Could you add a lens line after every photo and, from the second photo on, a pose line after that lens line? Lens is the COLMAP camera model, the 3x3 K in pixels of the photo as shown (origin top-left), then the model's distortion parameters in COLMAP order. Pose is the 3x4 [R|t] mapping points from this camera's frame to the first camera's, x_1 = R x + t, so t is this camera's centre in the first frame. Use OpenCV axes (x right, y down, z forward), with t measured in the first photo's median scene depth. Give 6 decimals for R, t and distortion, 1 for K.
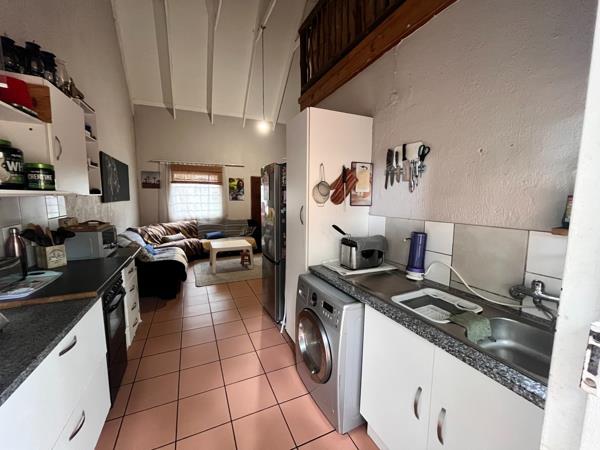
lens RADIAL K [[242.9, 0, 299.9], [0, 242.9, 225.0], [0, 0, 1]] dist [0.000080, 0.000000]
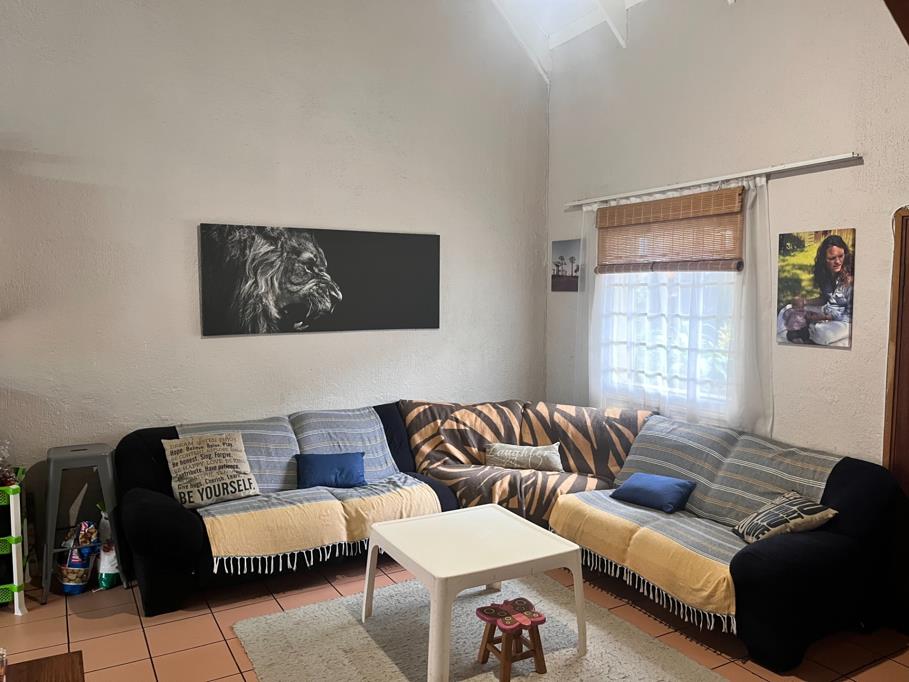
lens RADIAL K [[693.3, 0, 454.6], [0, 693.3, 340.3], [0, 0, 1]] dist [-0.000916, -0.000248]
pose [[0.090935, 0.063248, -0.993846, 0.265138], [-0.112281, 0.992269, 0.052874, -0.105616], [0.989507, 0.106782, 0.097333, 0.685403]]
